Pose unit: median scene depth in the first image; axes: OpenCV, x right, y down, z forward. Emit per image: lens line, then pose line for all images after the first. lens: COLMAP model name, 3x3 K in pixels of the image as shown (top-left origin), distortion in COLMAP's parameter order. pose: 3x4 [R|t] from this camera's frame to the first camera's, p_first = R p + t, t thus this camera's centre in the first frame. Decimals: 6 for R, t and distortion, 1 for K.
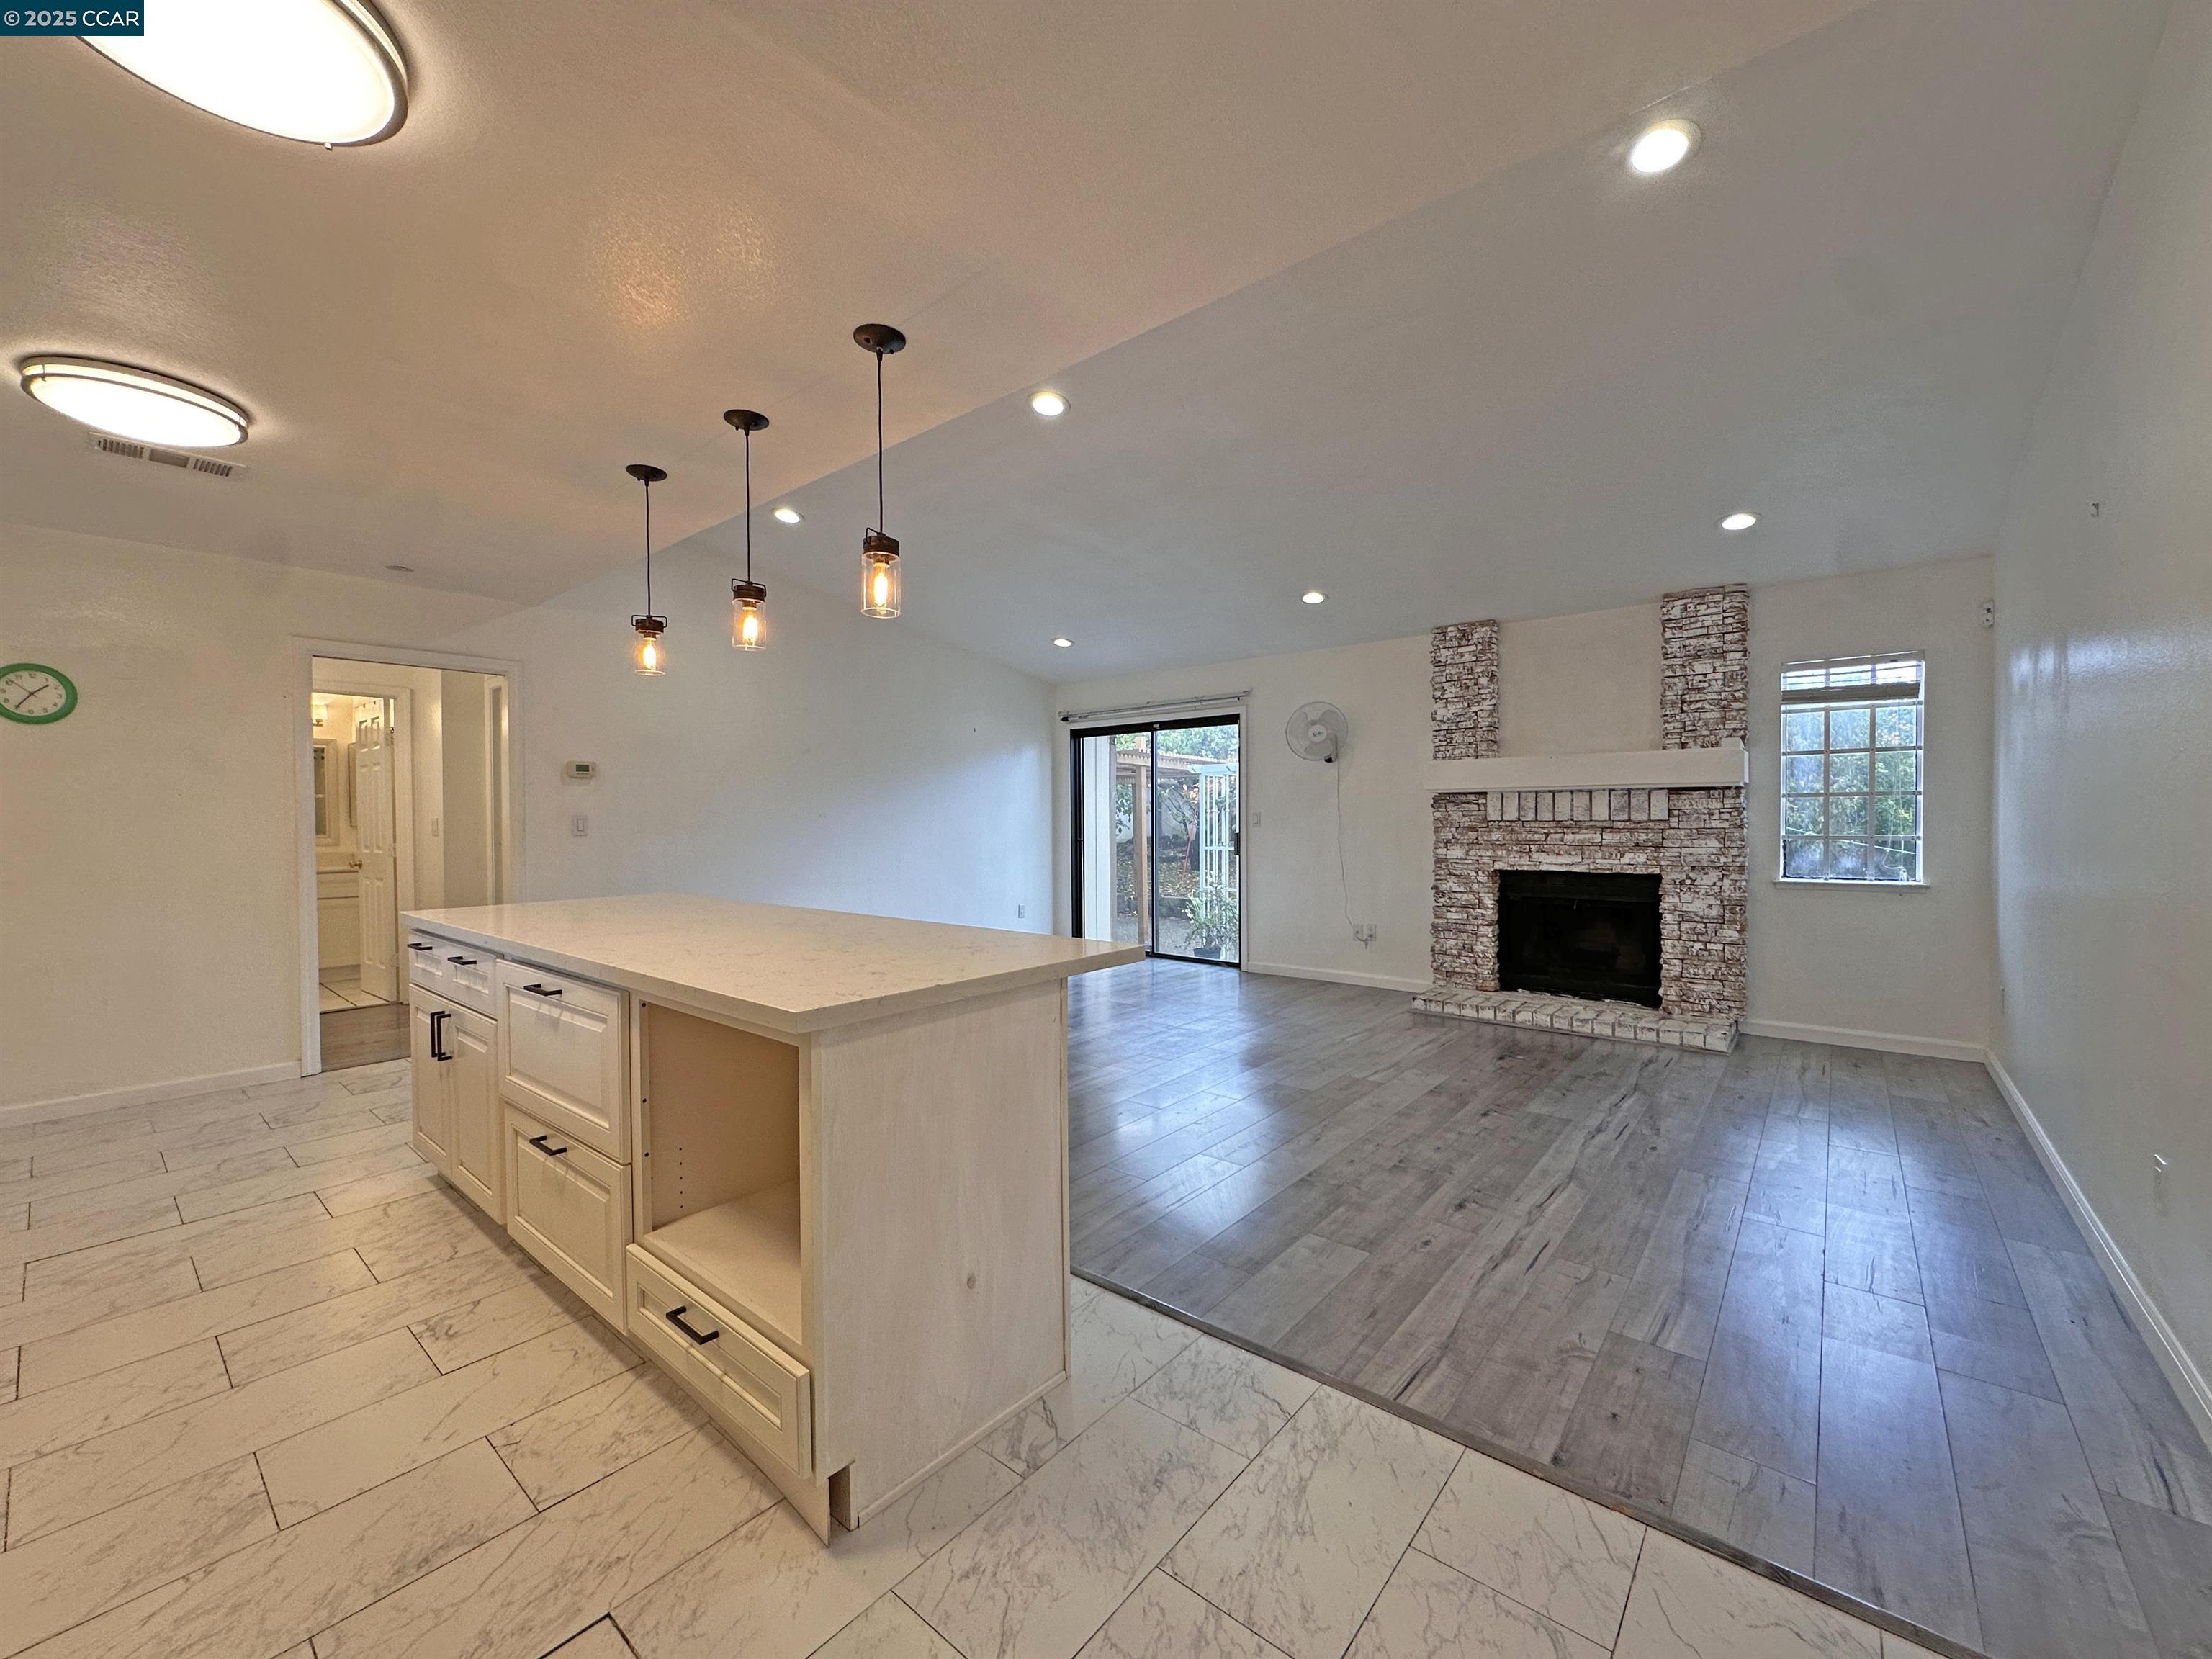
lens RADIAL K [[882.4, 0, 1104.3], [0, 882.4, 824.9], [0, 0, 1]] dist [-0.002160, 0.000162]
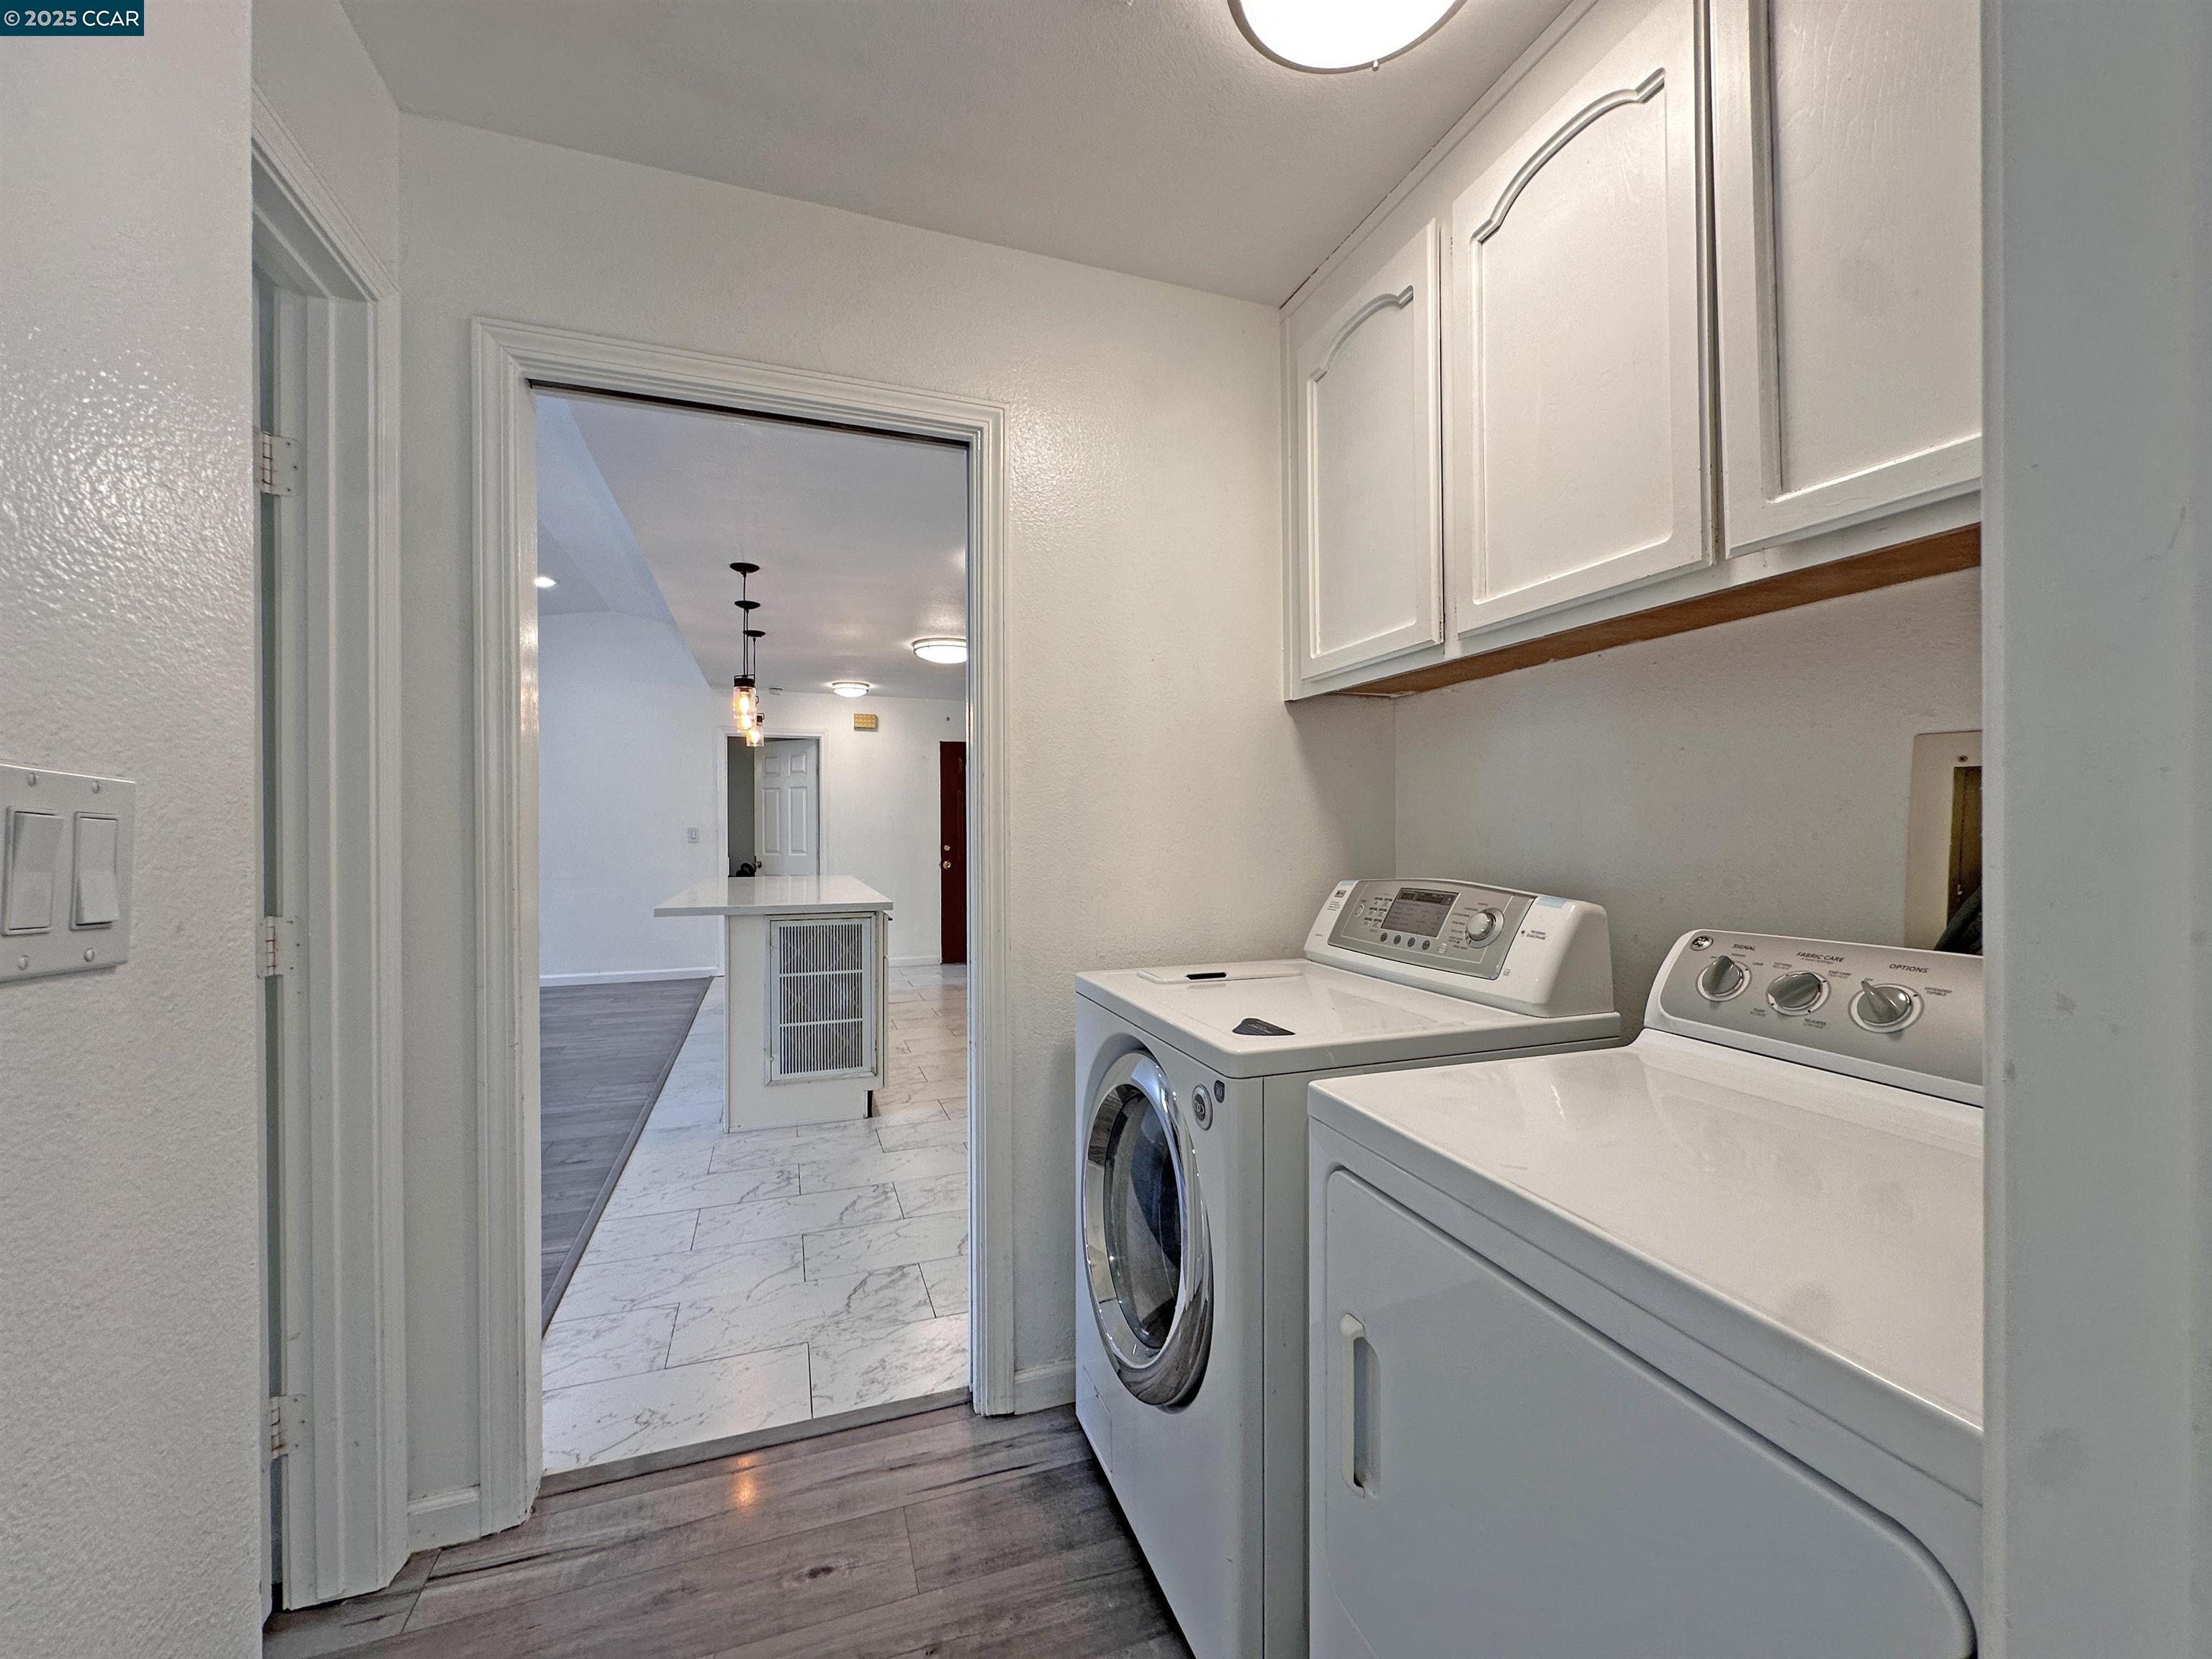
lens RADIAL K [[879.9, 0, 1106.0], [0, 879.9, 829.5], [0, 0, 1]] dist [-0.004729, 0.000816]
pose [[-0.867363, 0.011210, 0.497550, -0.998949], [0.015080, 0.999879, 0.003760, -0.002421], [-0.497448, 0.010764, -0.867427, 1.145646]]
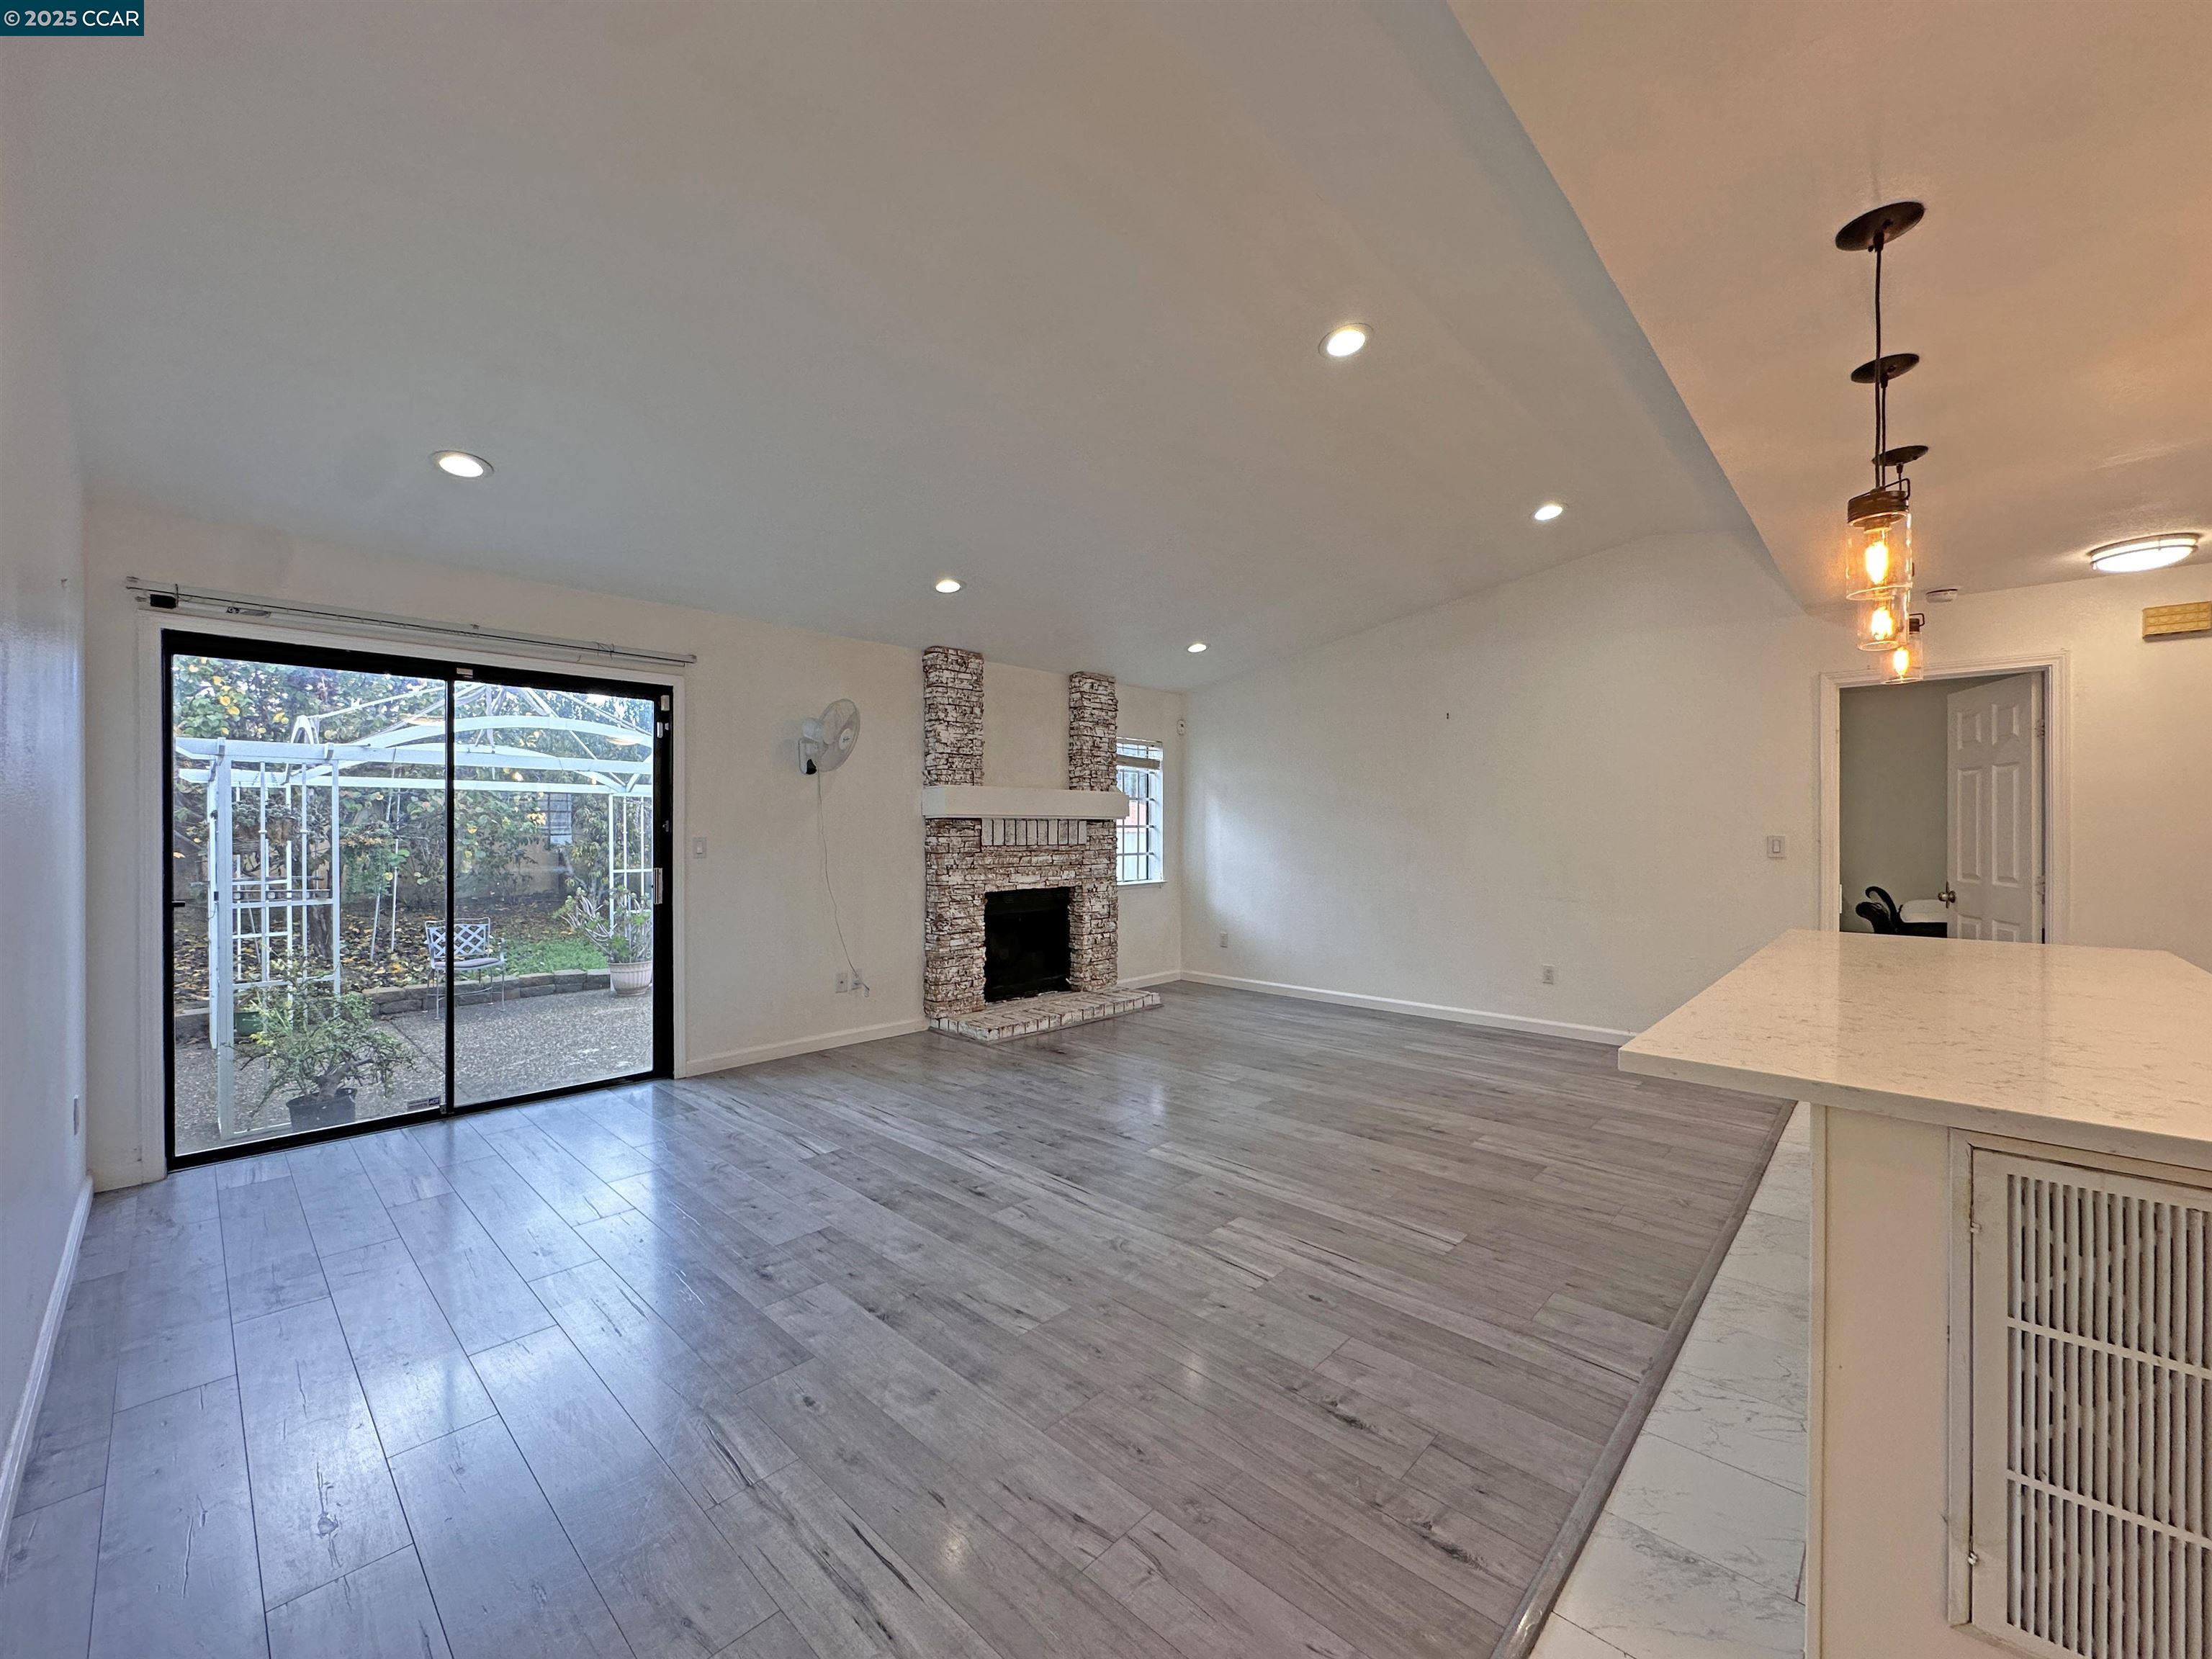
lens RADIAL K [[879.9, 0, 1106.0], [0, 879.9, 829.5], [0, 0, 1]] dist [-0.004729, 0.000816]
pose [[0.056473, 0.007279, 0.998378, -0.659689], [0.008456, 0.999934, -0.007769, -0.016487], [-0.998368, 0.008881, 0.056408, 0.884800]]
